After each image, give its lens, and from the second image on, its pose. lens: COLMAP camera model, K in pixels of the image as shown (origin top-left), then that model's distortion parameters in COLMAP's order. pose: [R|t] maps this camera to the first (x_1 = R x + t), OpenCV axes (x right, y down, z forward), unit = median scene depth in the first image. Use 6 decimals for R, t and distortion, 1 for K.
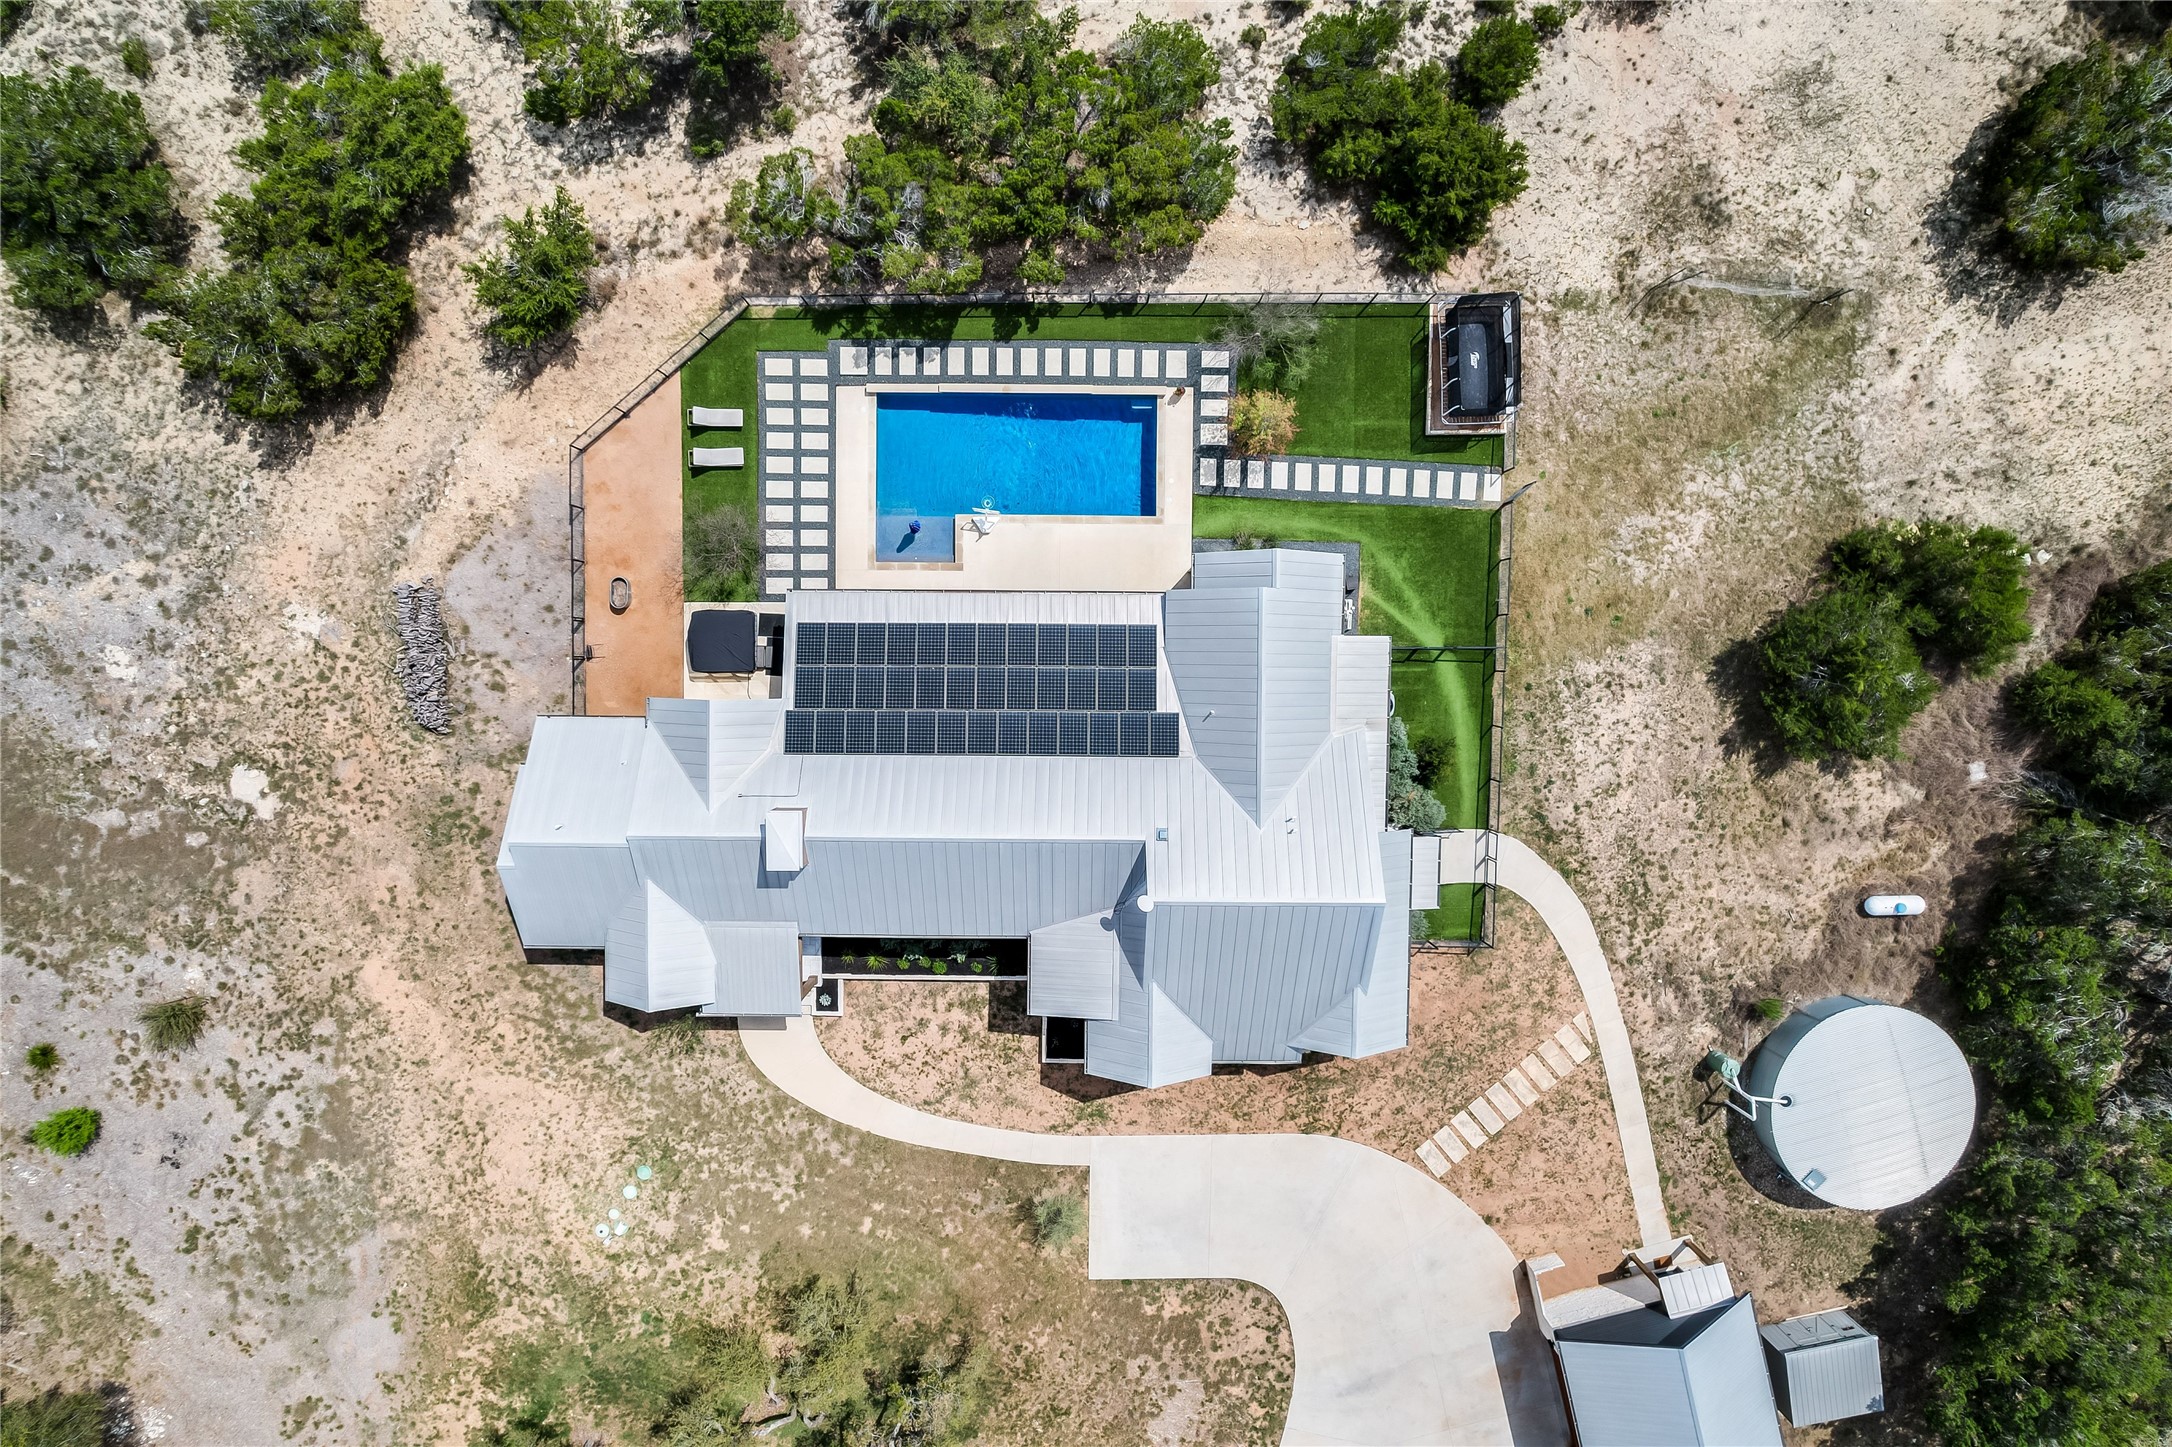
lens RADIAL K [[876.2, 0, 1086.0], [0, 876.2, 723.5], [0, 0, 1]] dist [-0.033606, 0.012983]
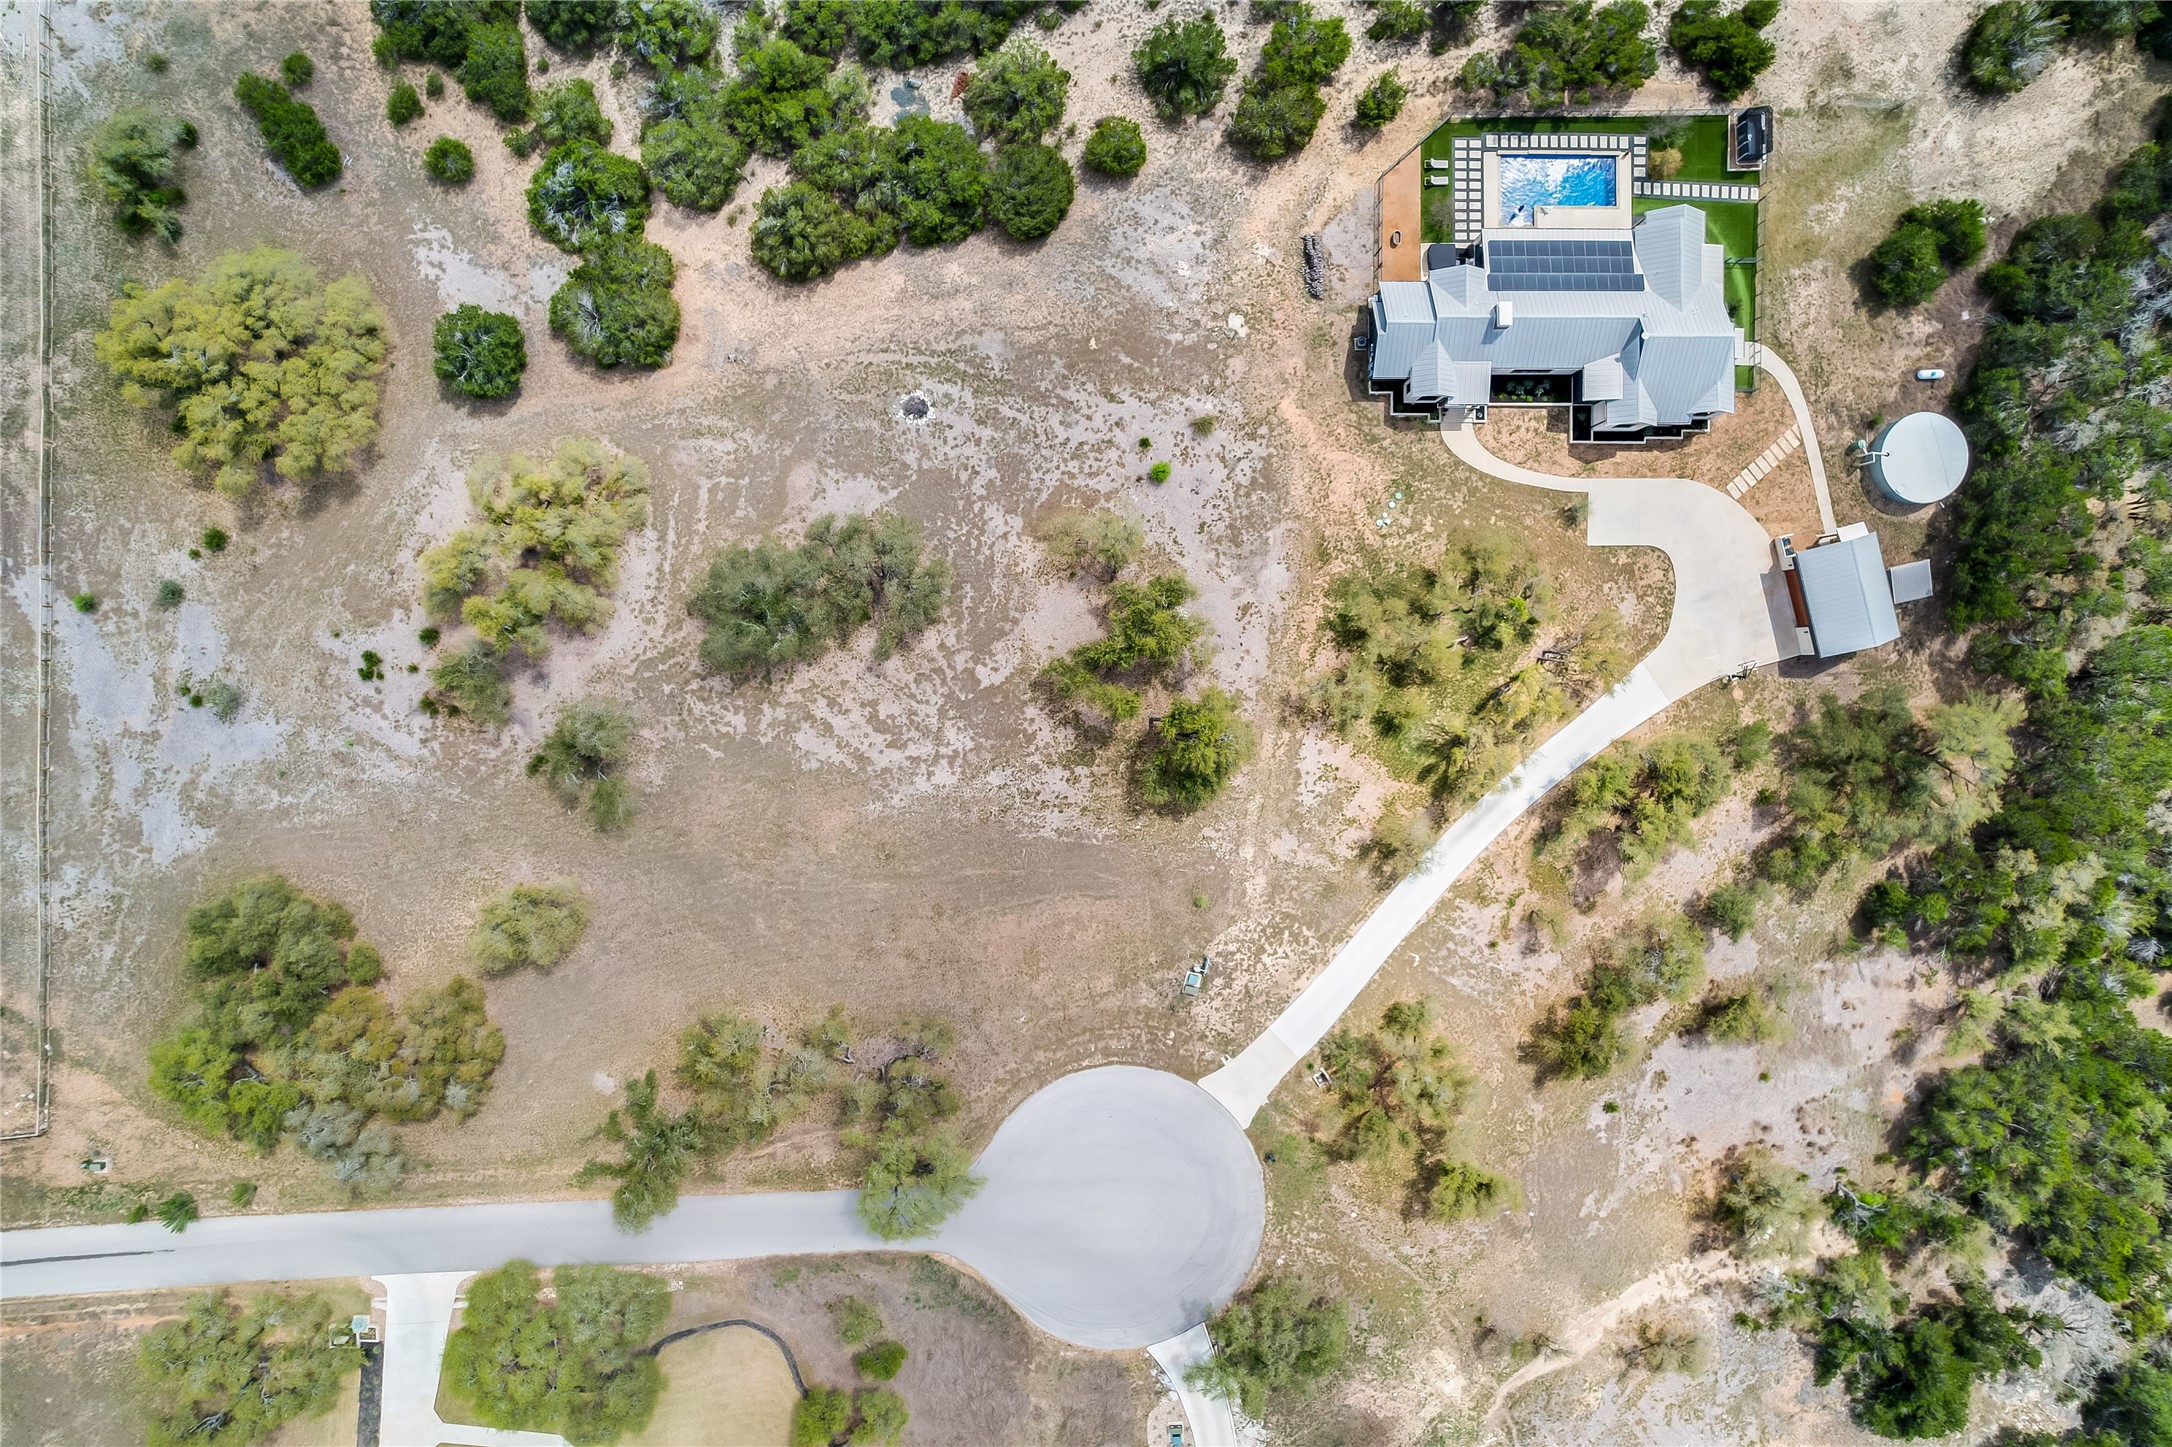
lens RADIAL K [[876.2, 0, 1086.0], [0, 876.2, 723.5], [0, 0, 1]] dist [-0.033606, 0.012983]
pose [[0.999751, -0.021761, 0.004953, -1.408084], [0.021778, 0.999757, -0.003506, 1.149710], [-0.004875, 0.003613, 0.999982, -1.336029]]
